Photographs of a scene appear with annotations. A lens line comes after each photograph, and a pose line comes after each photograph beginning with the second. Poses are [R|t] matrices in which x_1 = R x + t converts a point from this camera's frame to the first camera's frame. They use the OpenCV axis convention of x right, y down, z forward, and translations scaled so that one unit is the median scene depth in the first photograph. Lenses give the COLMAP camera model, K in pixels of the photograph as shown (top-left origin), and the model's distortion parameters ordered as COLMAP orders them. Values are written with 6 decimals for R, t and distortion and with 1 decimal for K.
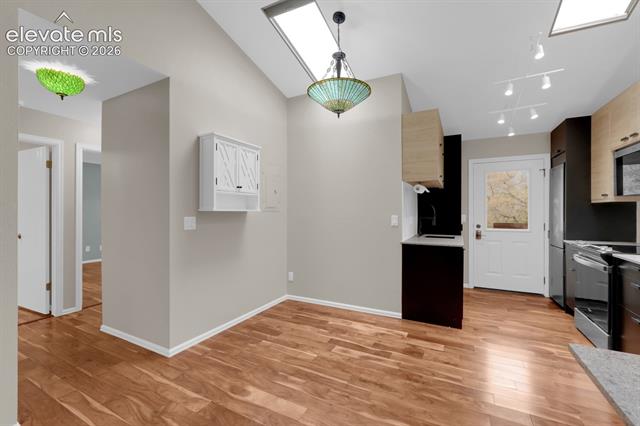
lens RADIAL K [[274.9, 0, 322.7], [0, 274.9, 211.7], [0, 0, 1]] dist [-0.002552, -0.000004]
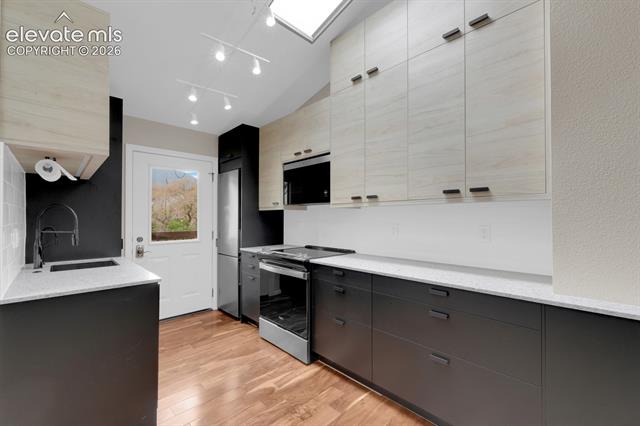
lens RADIAL K [[265.0, 0, 313.2], [0, 265.0, 216.0], [0, 0, 1]] dist [-0.002226, 0.000425]
pose [[0.330455, 0.007846, 0.943789, 0.083398], [0.001465, 0.999960, -0.008826, -0.001741], [-0.943821, 0.004299, 0.330430, 0.452246]]
